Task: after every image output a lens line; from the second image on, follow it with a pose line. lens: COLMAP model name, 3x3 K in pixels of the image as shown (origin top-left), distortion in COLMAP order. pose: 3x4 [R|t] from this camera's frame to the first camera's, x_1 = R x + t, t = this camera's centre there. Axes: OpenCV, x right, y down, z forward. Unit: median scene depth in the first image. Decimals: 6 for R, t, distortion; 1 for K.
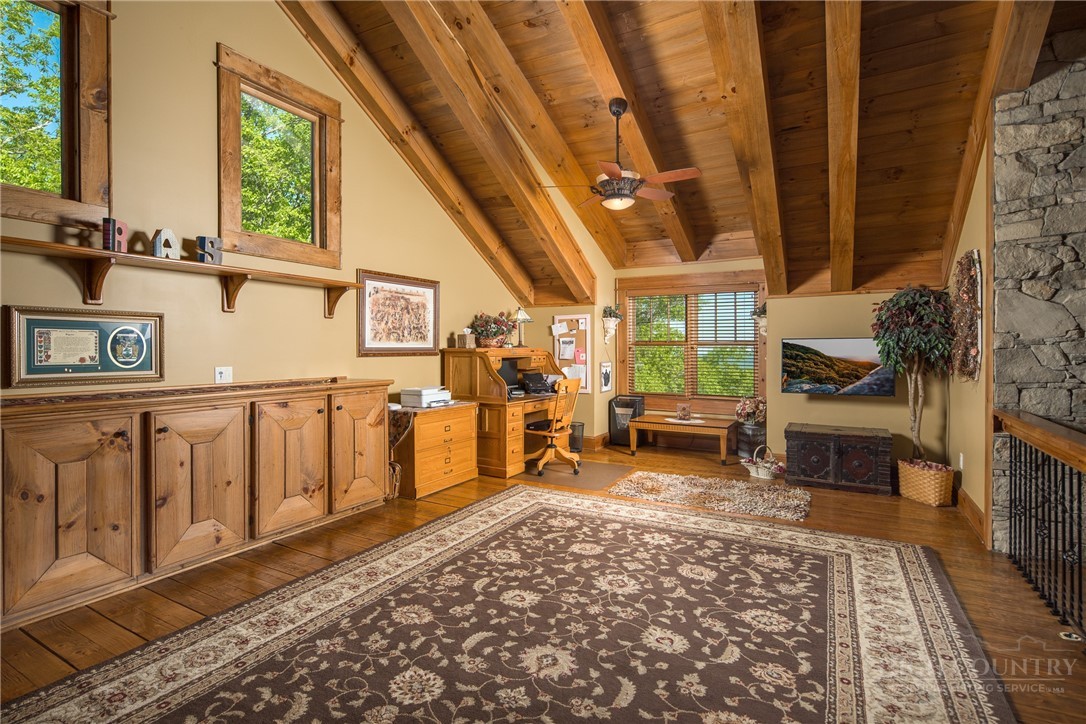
lens RADIAL K [[528.1, 0, 542.5], [0, 528.1, 354.7], [0, 0, 1]] dist [0.011672, -0.000087]
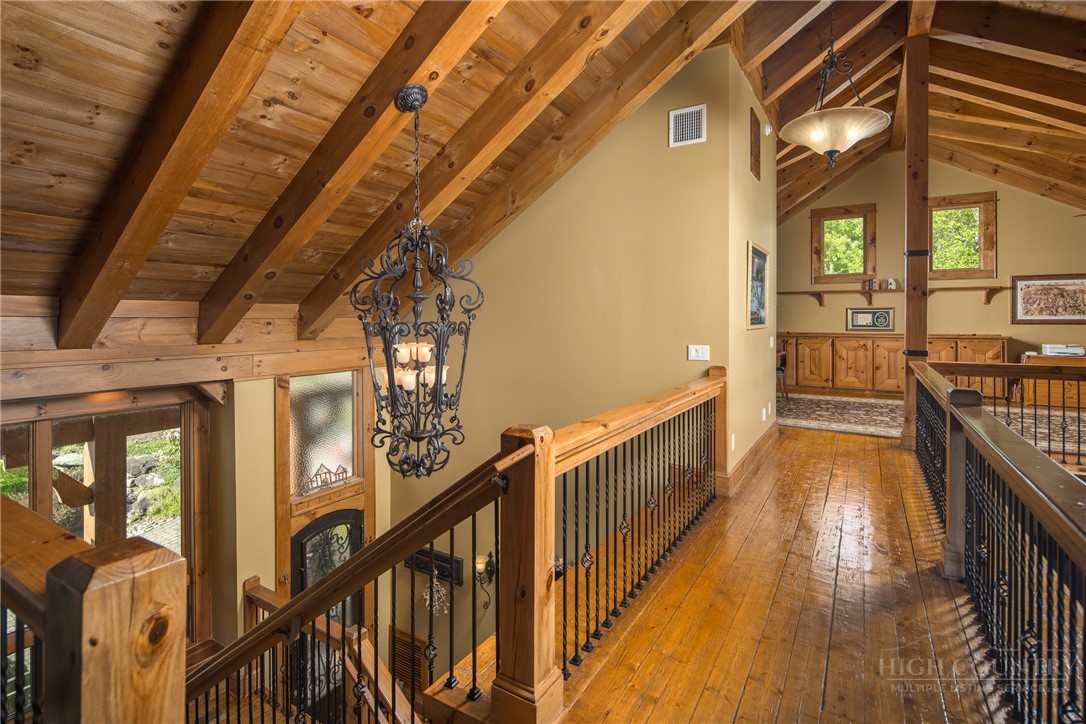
lens RADIAL K [[528.1, 0, 546.4], [0, 528.1, 319.0], [0, 0, 1]] dist [0.011672, -0.000087]
pose [[-0.045032, 0.003468, -0.998980, 1.611635], [-0.005861, 0.999976, 0.003736, -0.012770], [0.998968, 0.006023, -0.045010, -0.531958]]
